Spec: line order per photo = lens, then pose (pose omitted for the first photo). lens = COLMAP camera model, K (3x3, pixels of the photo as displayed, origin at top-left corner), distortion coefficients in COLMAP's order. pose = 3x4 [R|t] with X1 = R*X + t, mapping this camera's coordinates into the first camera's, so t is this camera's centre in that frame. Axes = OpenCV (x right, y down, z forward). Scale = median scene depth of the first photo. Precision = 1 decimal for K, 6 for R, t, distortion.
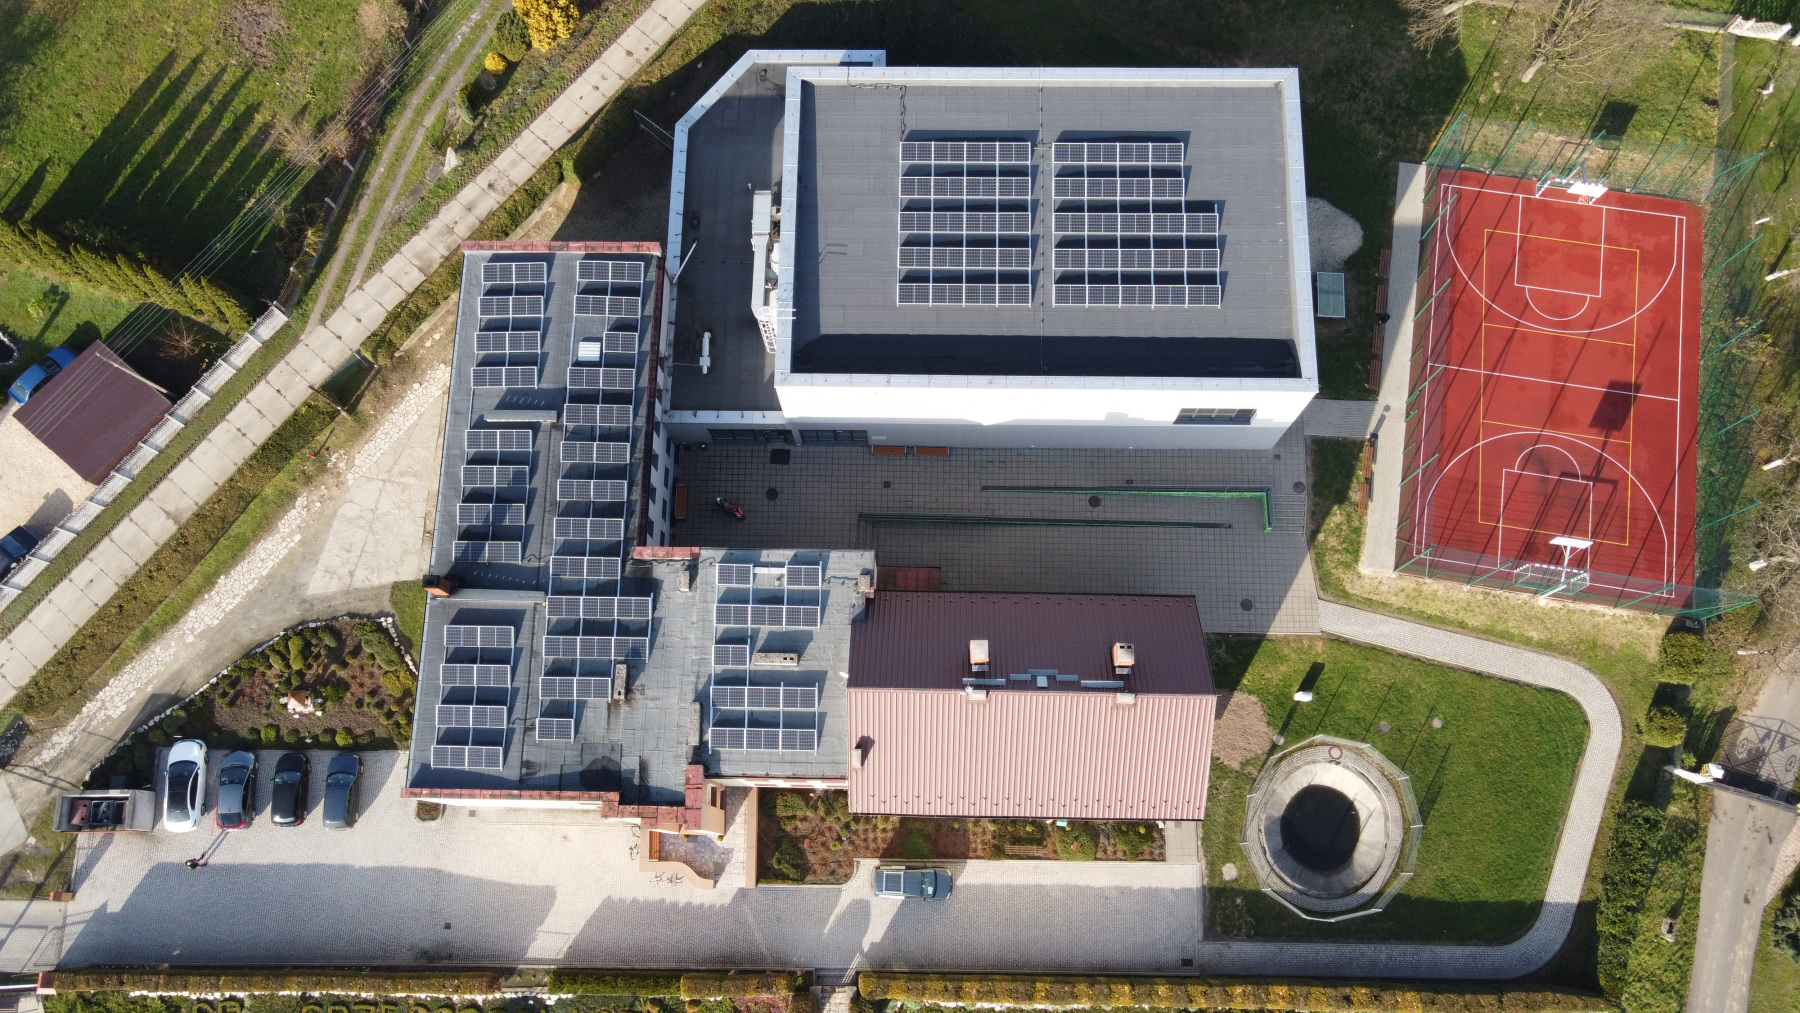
lens RADIAL K [[1371.6, 0, 892.9], [0, 1371.6, 502.3], [0, 0, 1]] dist [0.016155, 0.010439]
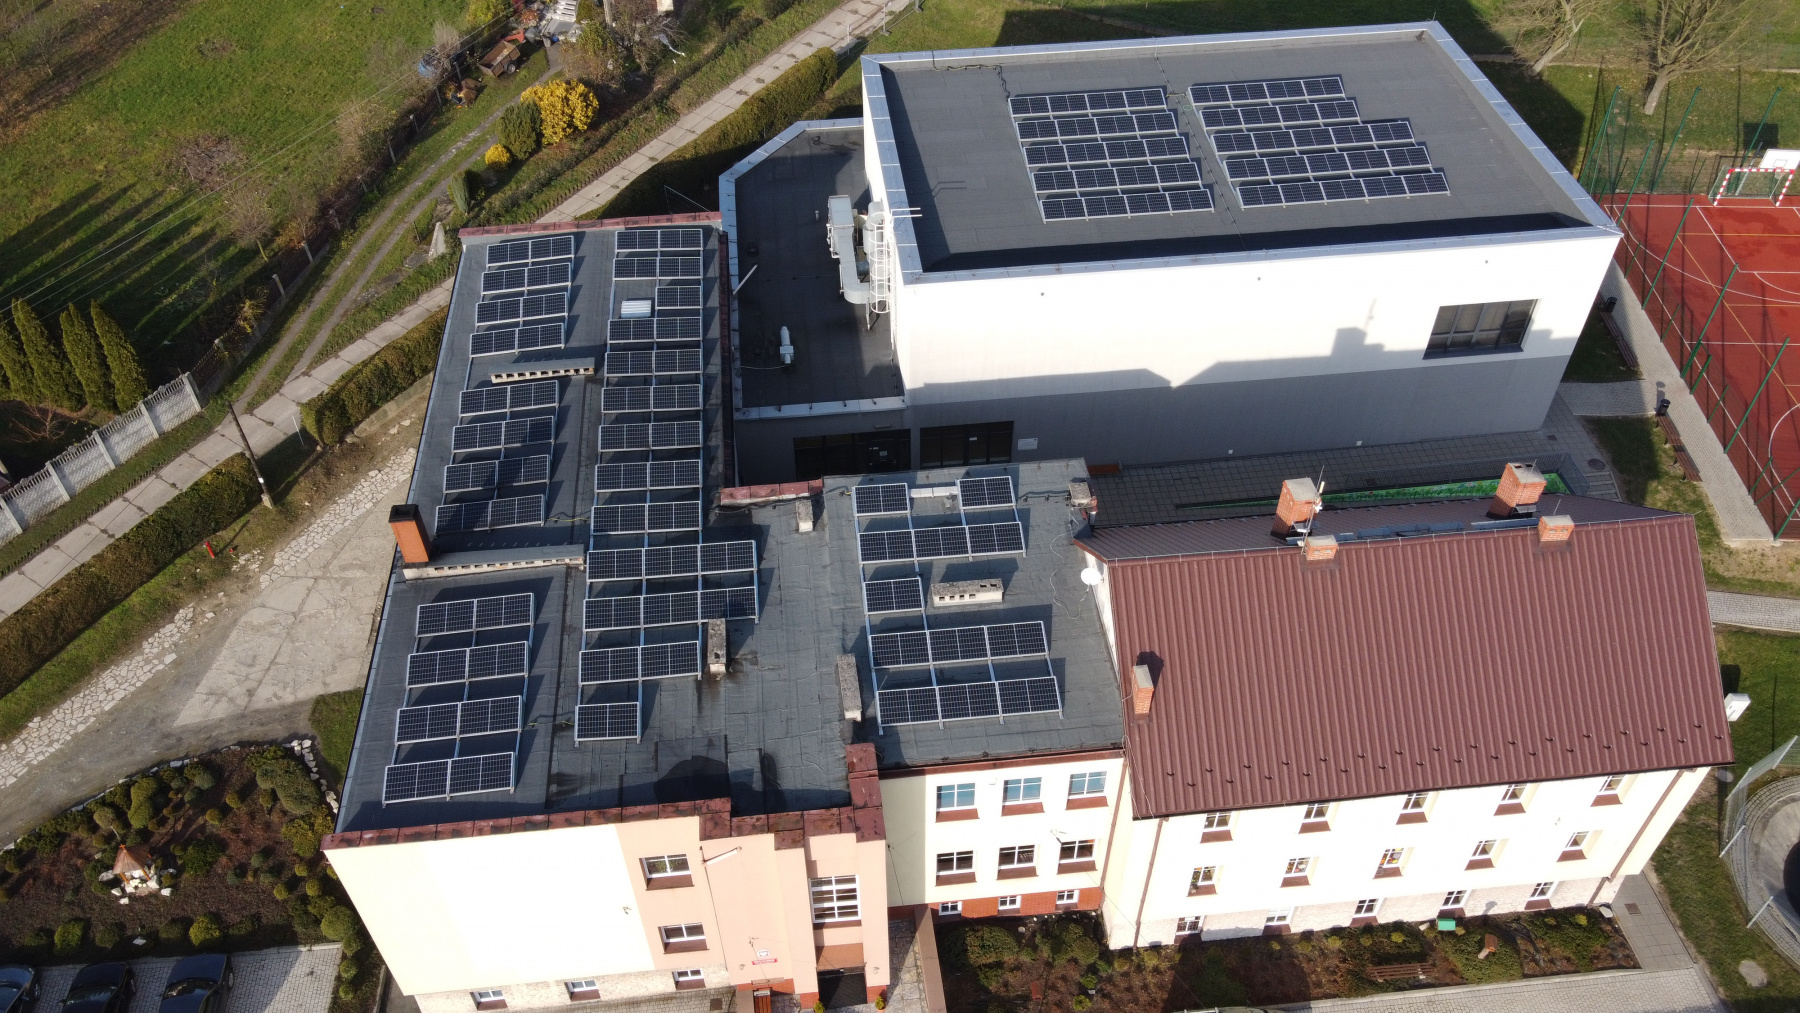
lens RADIAL K [[1371.6, 0, 898.9], [0, 1371.6, 507.7], [0, 0, 1]] dist [0.016155, 0.010439]
pose [[0.992362, -0.075705, 0.097397, -0.152803], [0.114698, 0.856876, -0.502601, 0.343301], [-0.045407, 0.509933, 0.859015, 0.398102]]
